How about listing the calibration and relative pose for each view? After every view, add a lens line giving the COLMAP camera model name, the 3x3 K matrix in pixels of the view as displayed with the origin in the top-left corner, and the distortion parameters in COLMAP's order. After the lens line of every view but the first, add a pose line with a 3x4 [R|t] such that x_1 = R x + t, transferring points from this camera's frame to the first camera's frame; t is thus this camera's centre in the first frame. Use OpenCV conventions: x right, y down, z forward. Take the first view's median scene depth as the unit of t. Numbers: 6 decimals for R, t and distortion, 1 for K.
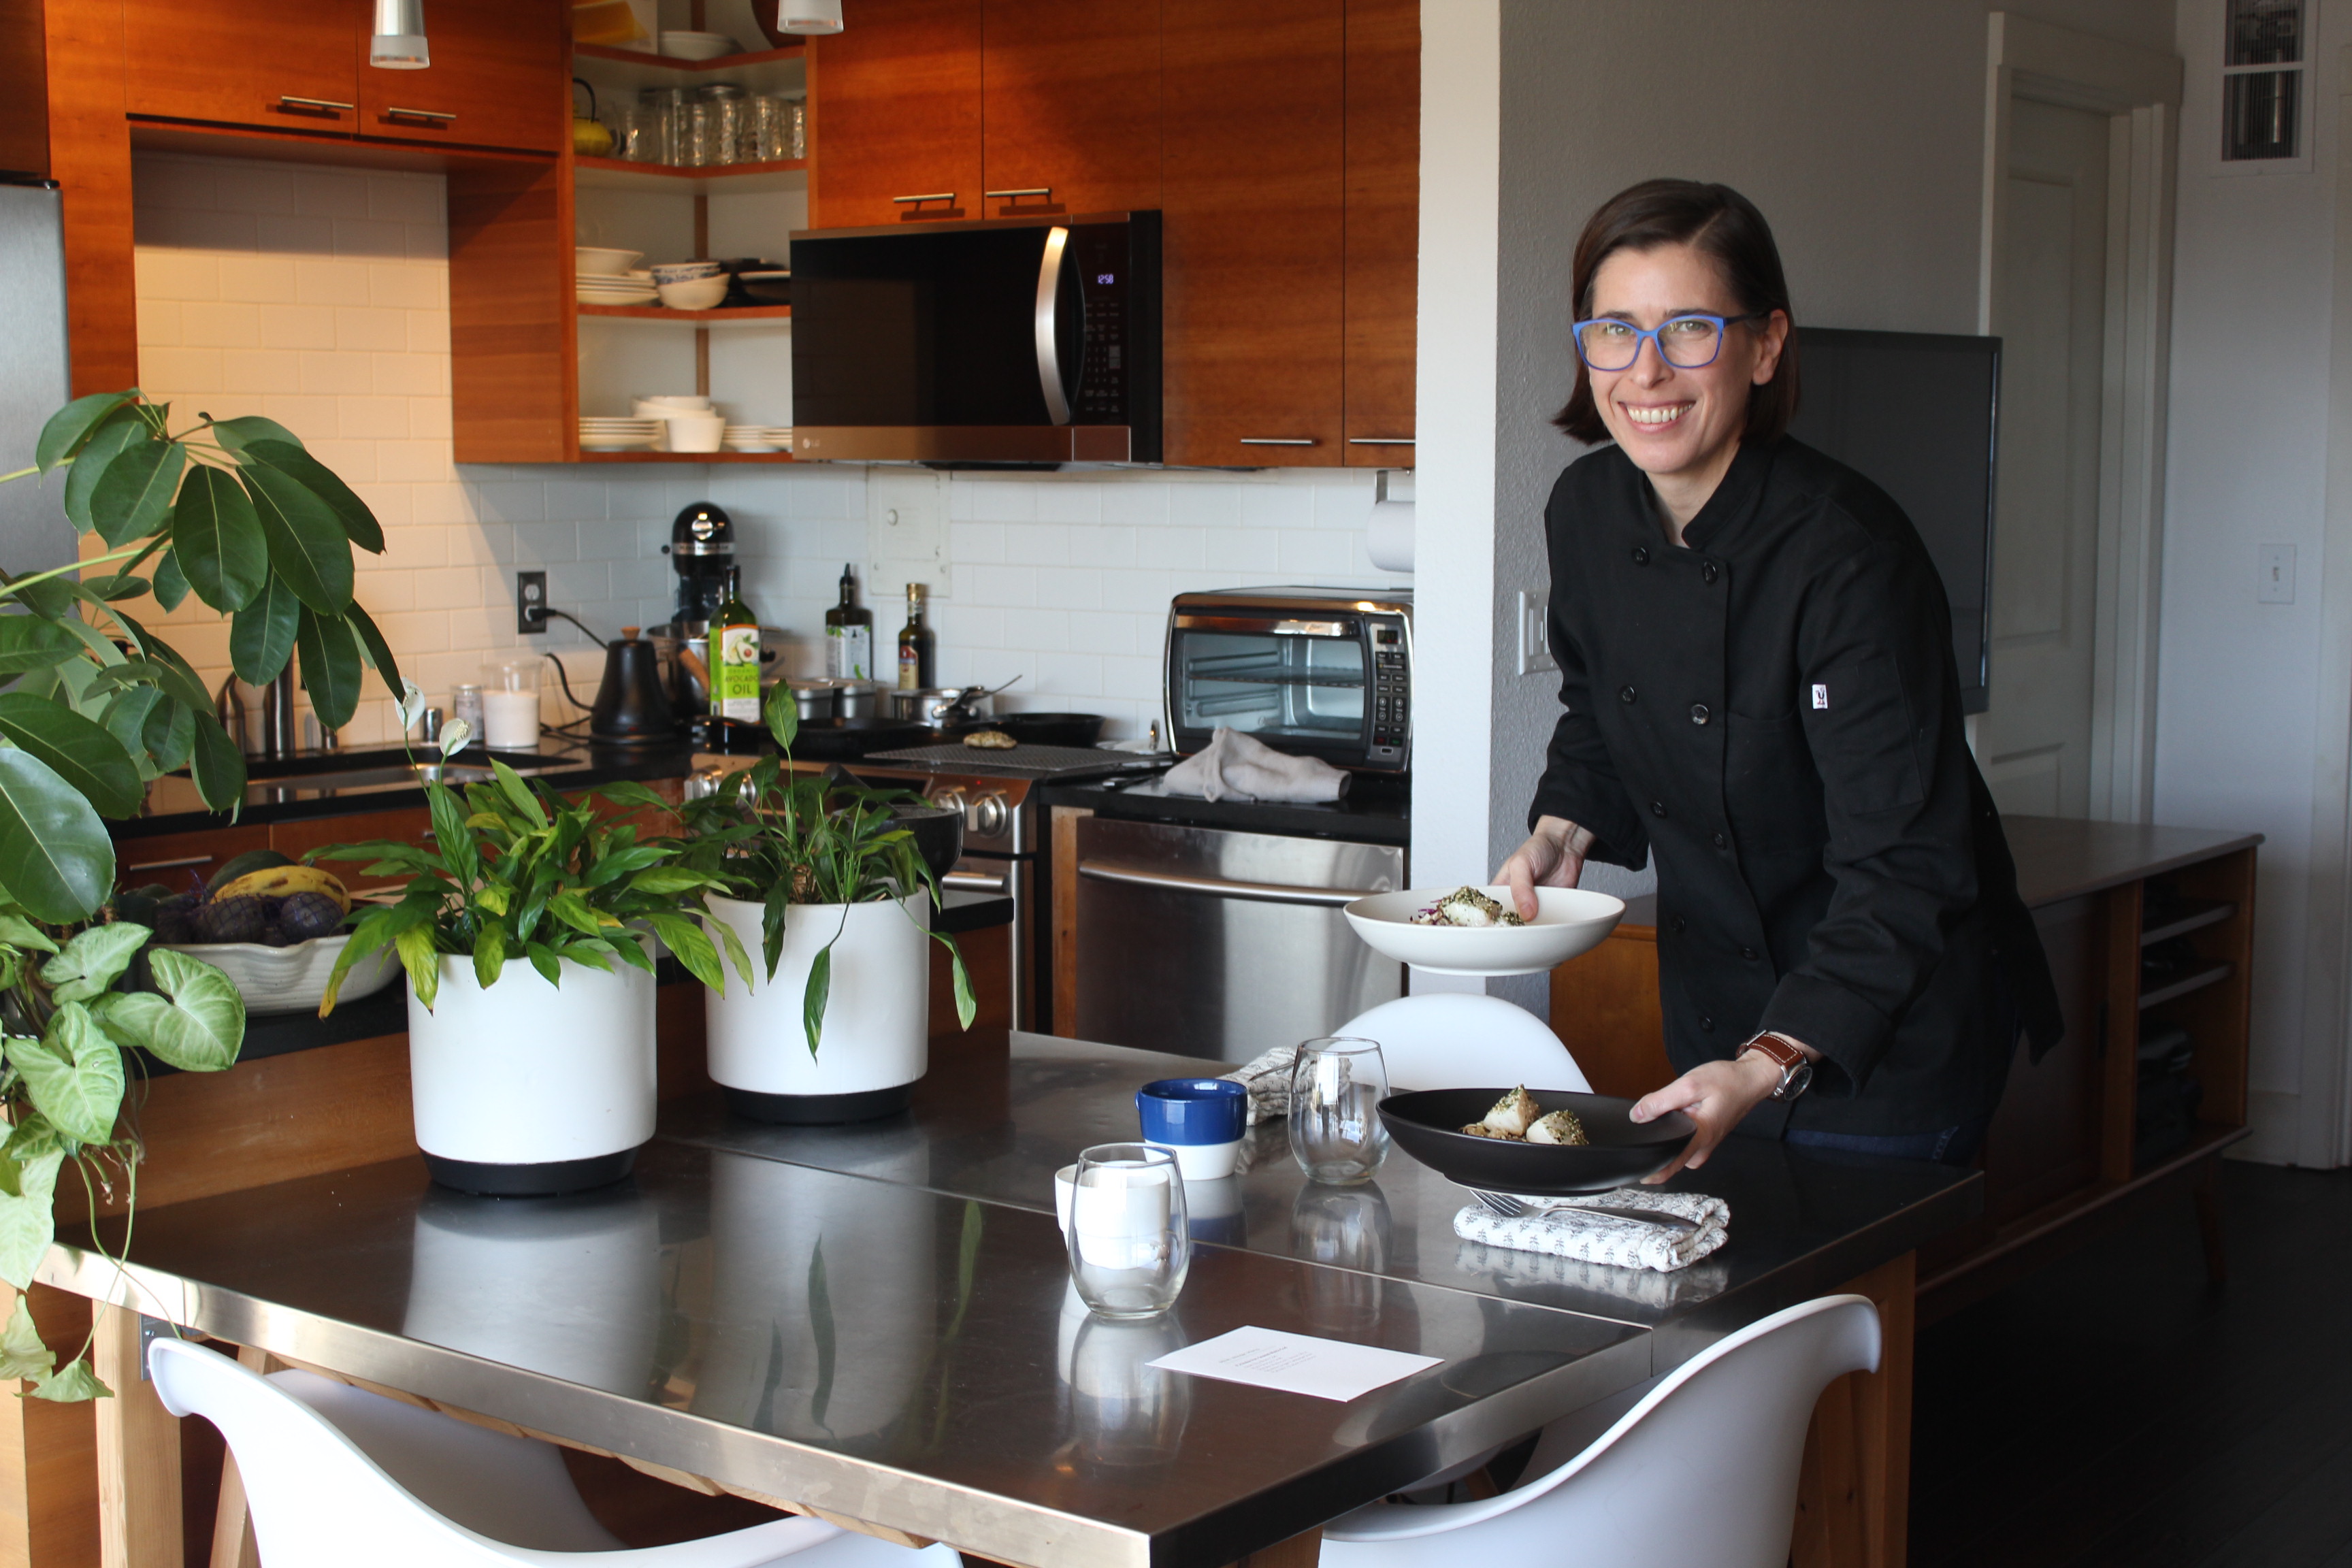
lens RADIAL K [[3212.5, 0, 1176.0], [0, 3212.5, 784.0], [0, 0, 1]] dist [-0.064183, 0.173575]
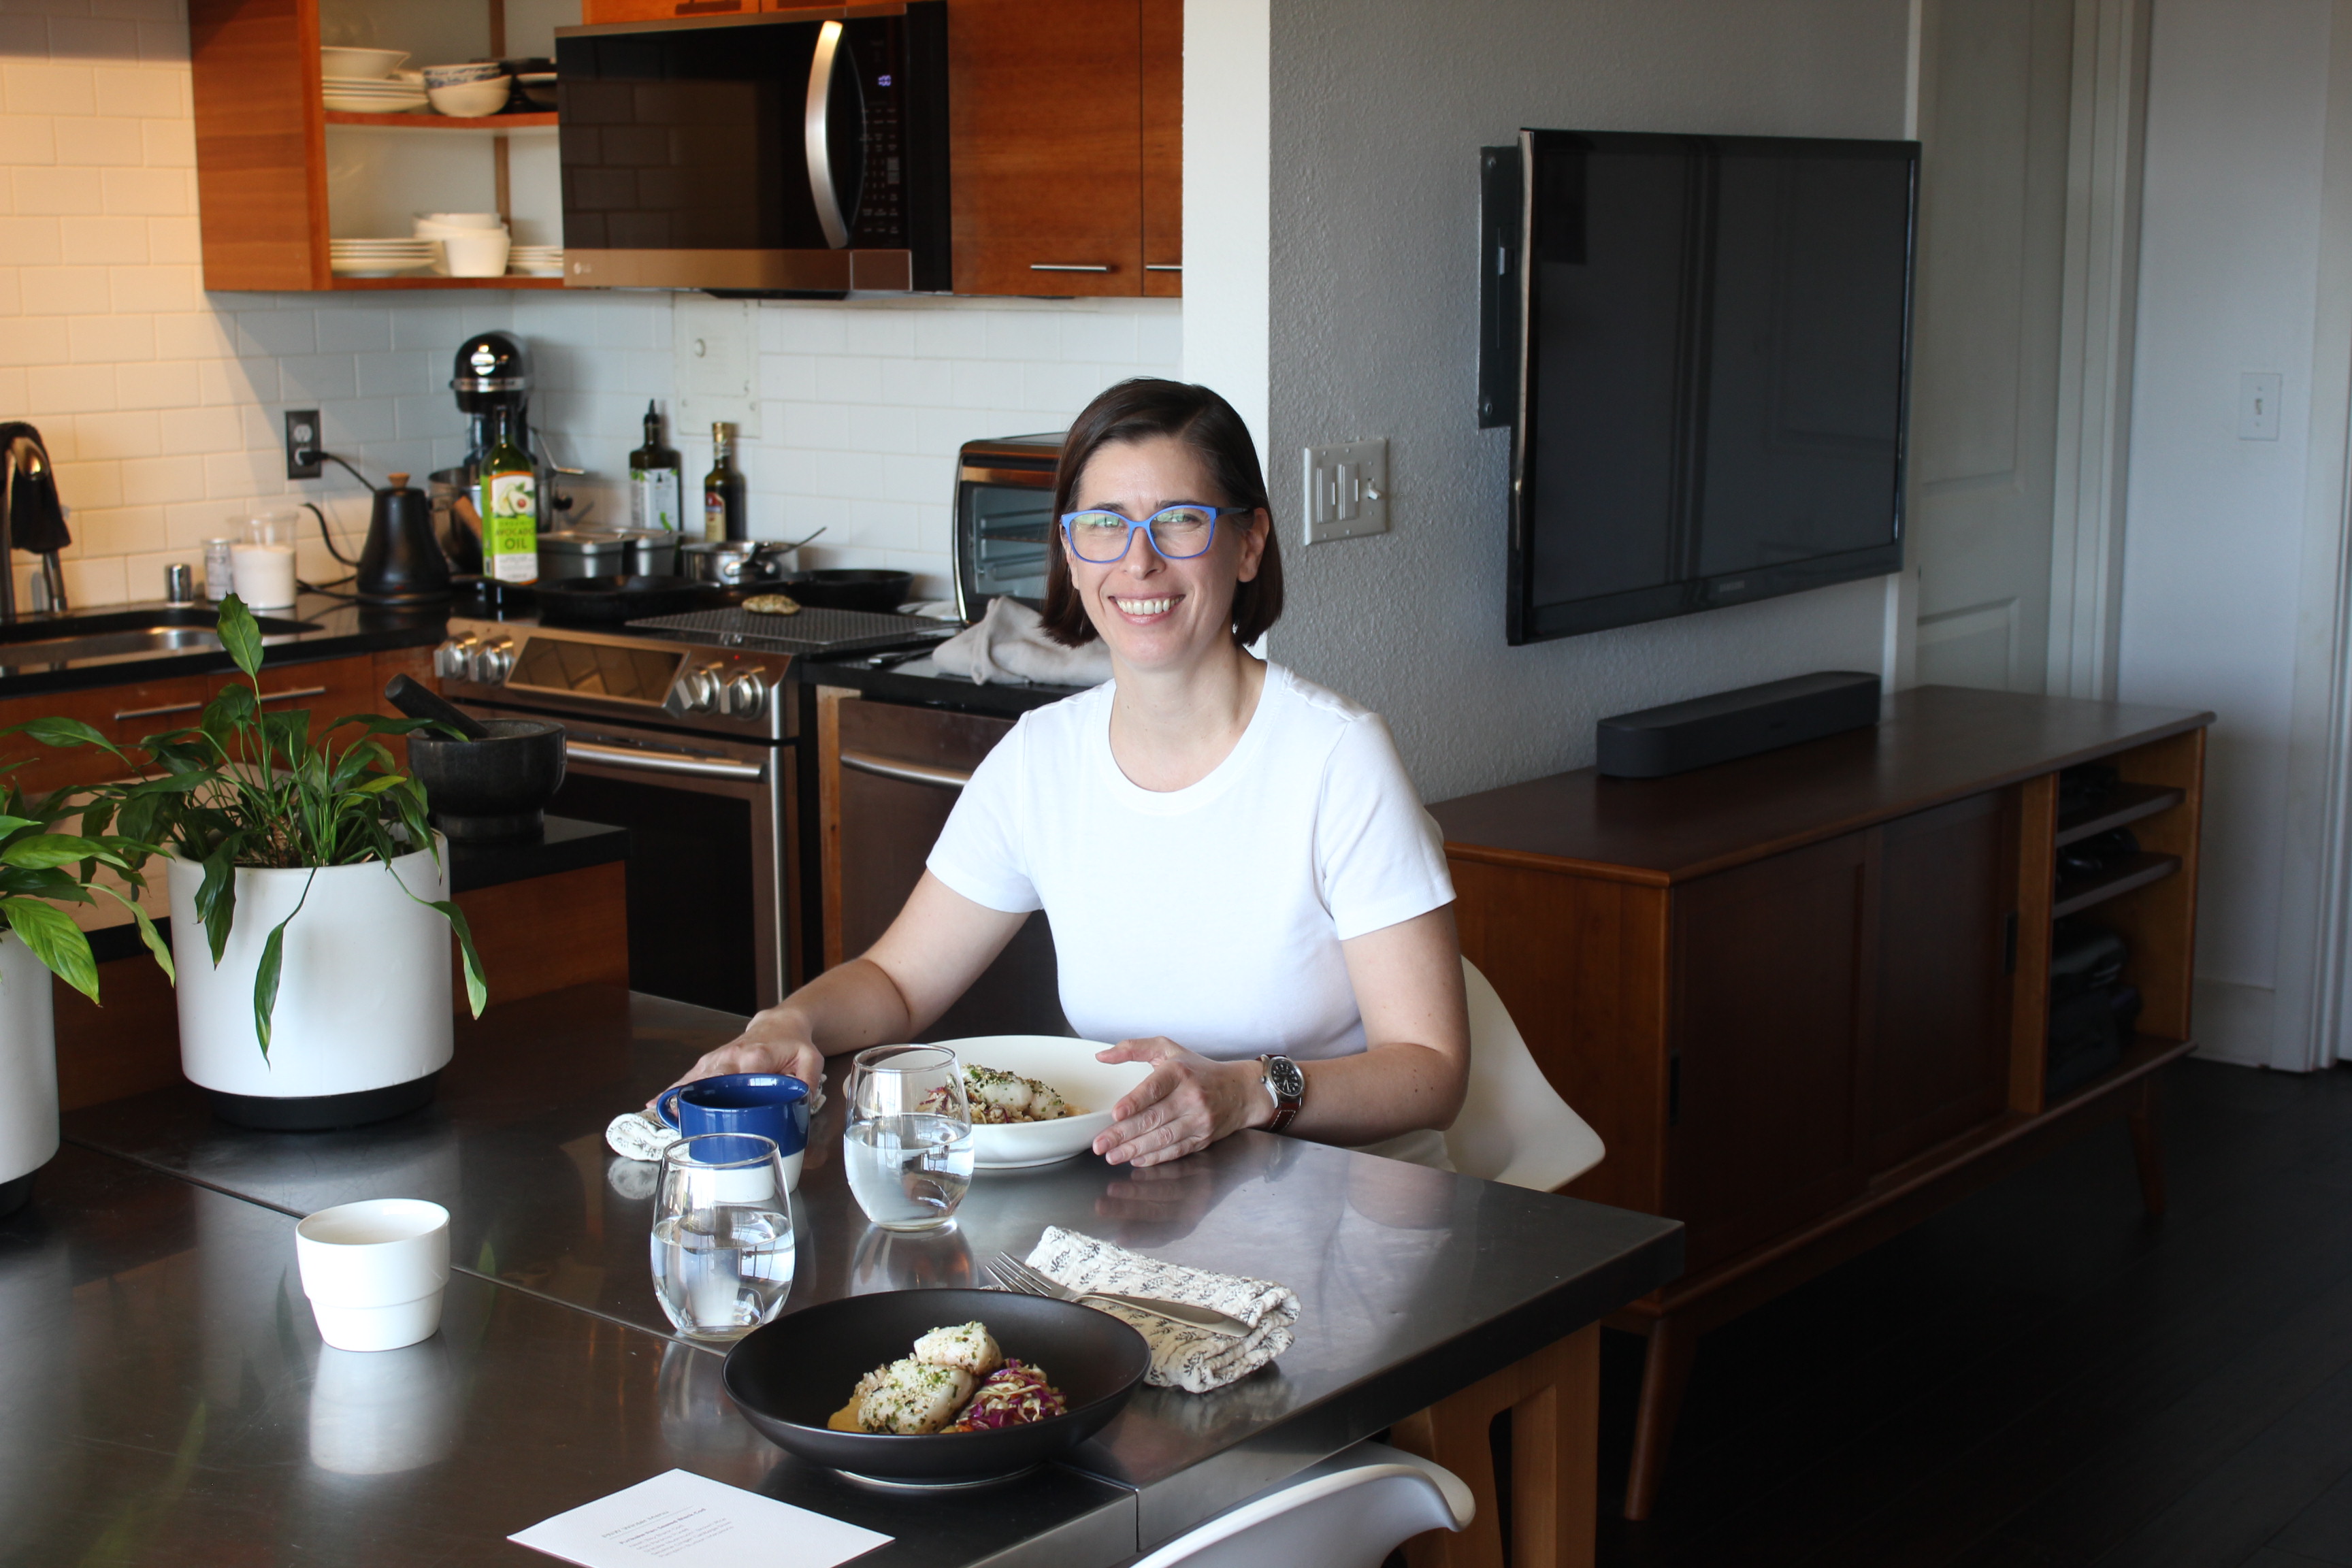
lens RADIAL K [[3212.5, 0, 1176.0], [0, 3212.5, 784.0], [0, 0, 1]] dist [-0.064183, 0.173575]
pose [[0.999543, 0.001144, -0.030216, 0.076972], [0.000789, 0.997958, 0.063870, -0.019678], [0.030227, -0.063865, 0.997501, 0.107445]]
